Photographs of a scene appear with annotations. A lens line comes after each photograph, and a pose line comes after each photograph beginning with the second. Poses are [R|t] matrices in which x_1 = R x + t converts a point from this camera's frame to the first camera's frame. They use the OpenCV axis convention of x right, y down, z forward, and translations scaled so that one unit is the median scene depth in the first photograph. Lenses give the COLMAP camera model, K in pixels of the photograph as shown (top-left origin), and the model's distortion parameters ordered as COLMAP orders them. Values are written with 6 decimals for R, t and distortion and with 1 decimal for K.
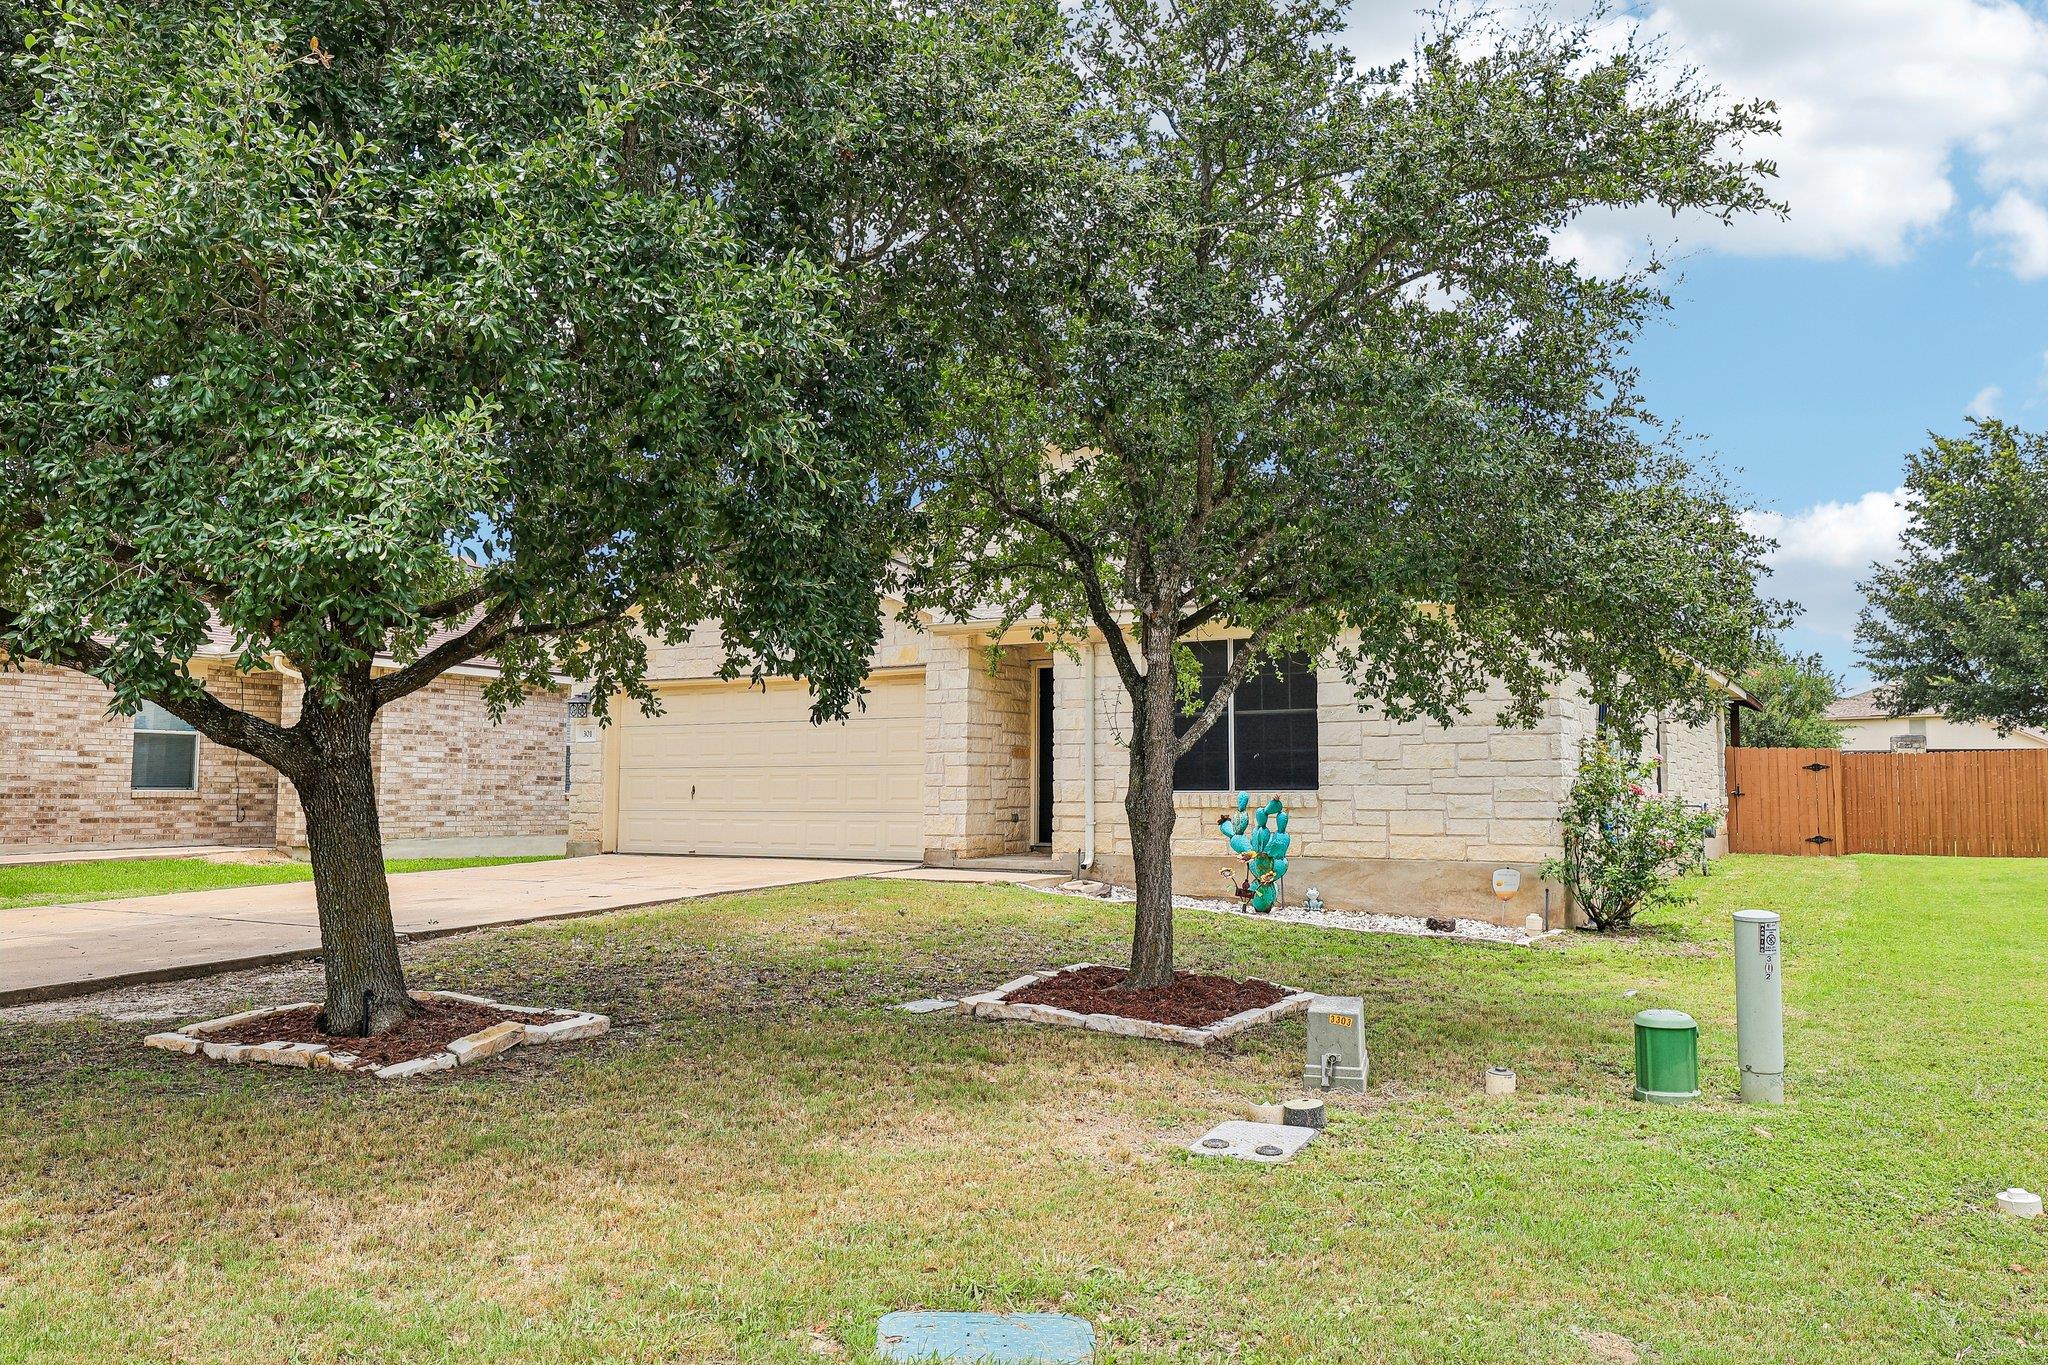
lens RADIAL K [[1431.2, 0, 1025.8], [0, 1431.2, 682.5], [0, 0, 1]] dist [0.000448, 0.000015]
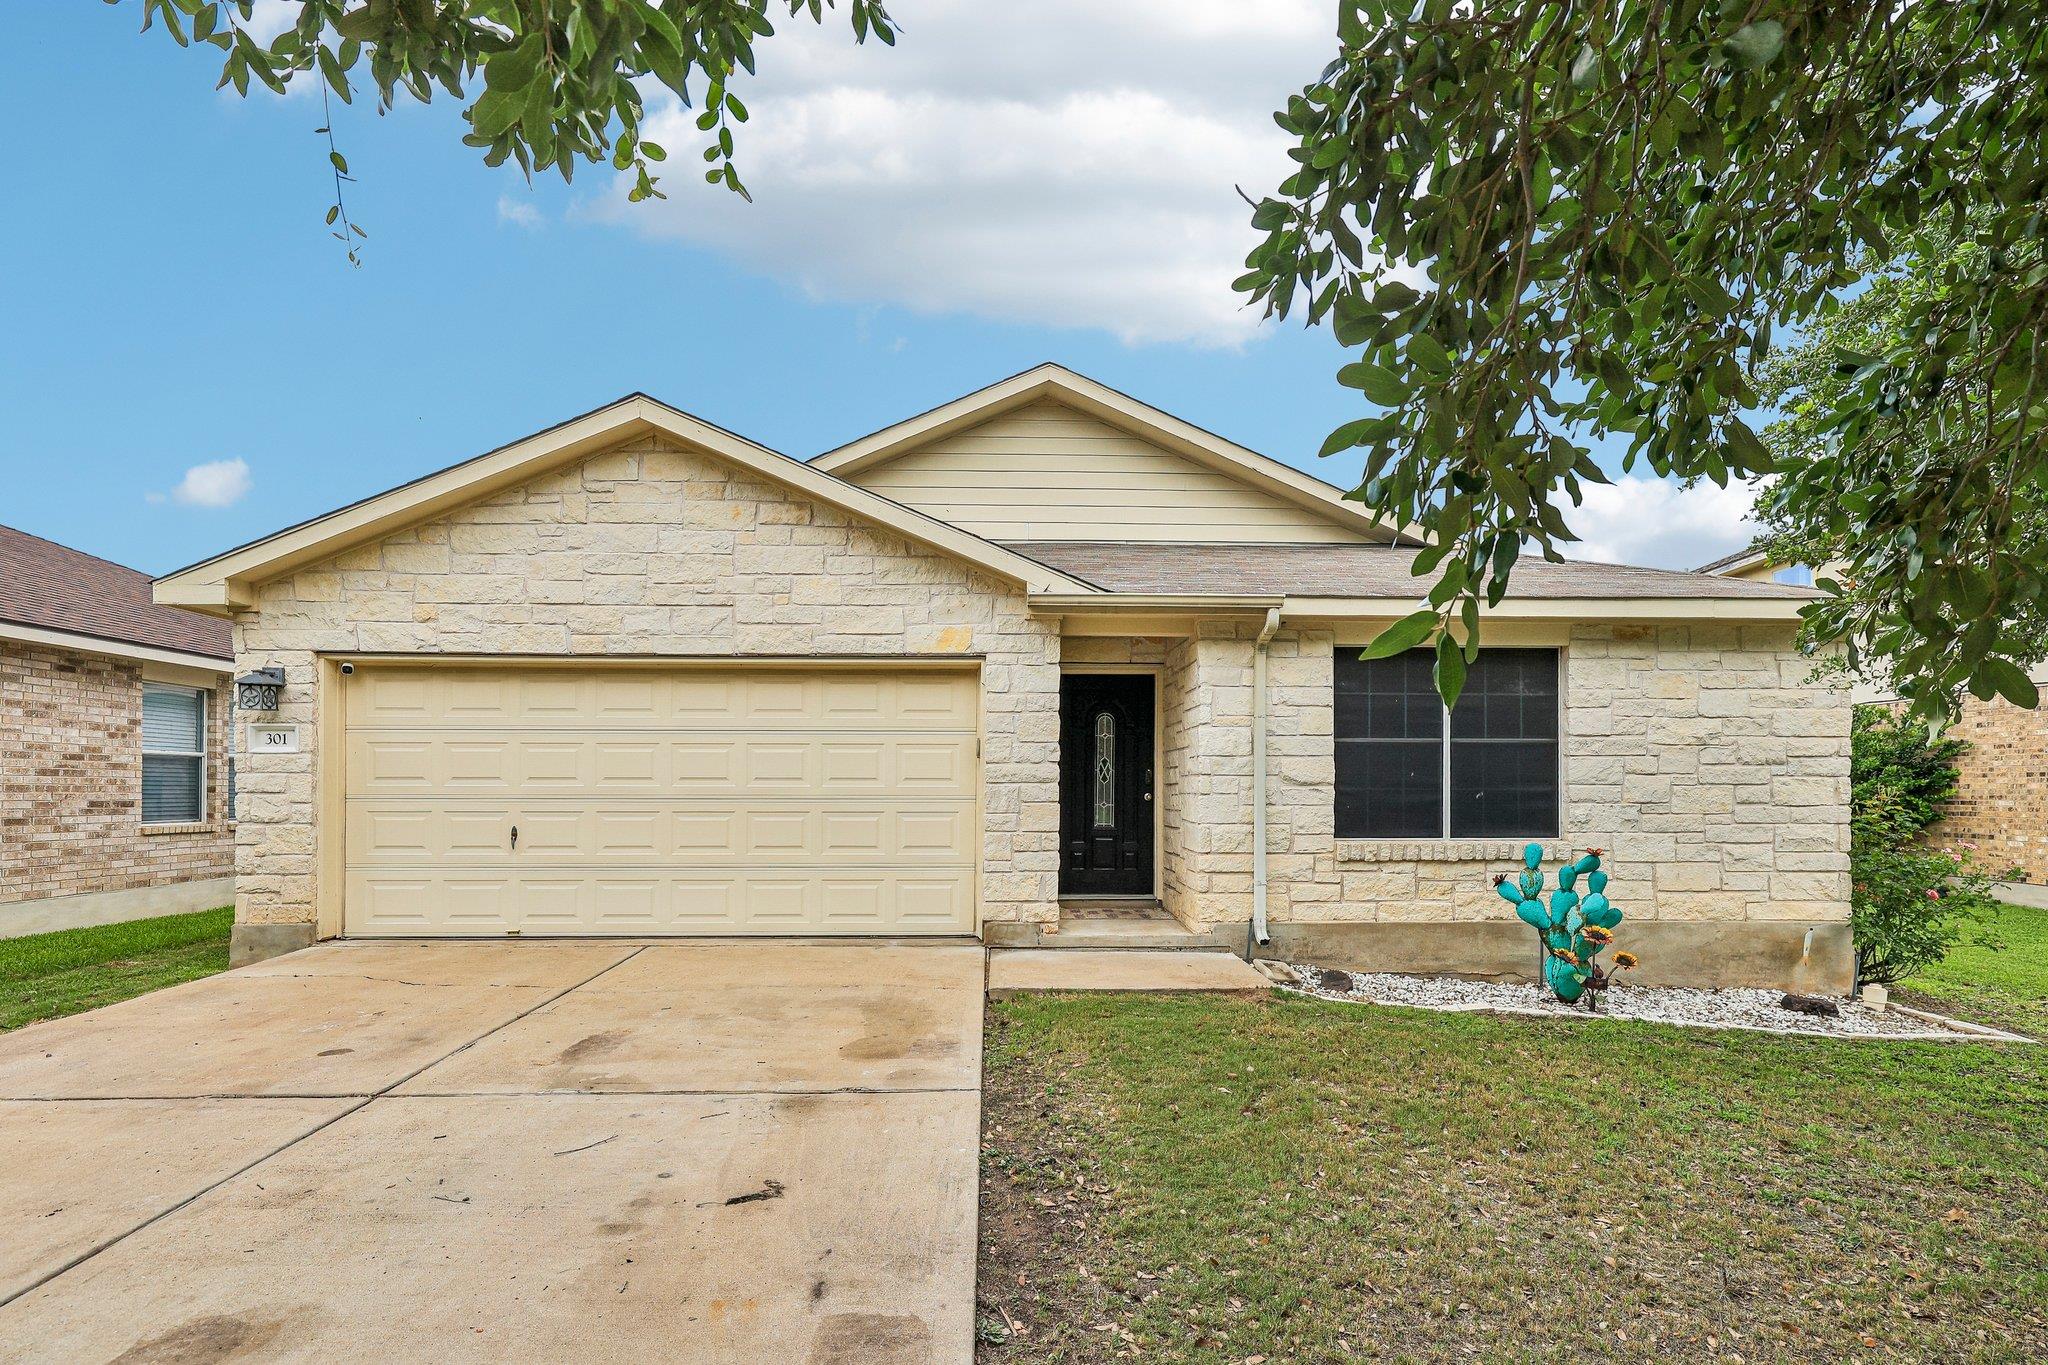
lens RADIAL K [[864.5, 0, 980.7], [0, 864.5, 790.5], [0, 0, 1]] dist [0.000614, -0.000062]
pose [[0.847097, 0.003105, 0.531429, -0.216189], [-0.043516, 0.997030, 0.063539, 0.019497], [-0.529653, -0.076949, 0.844717, 0.478573]]
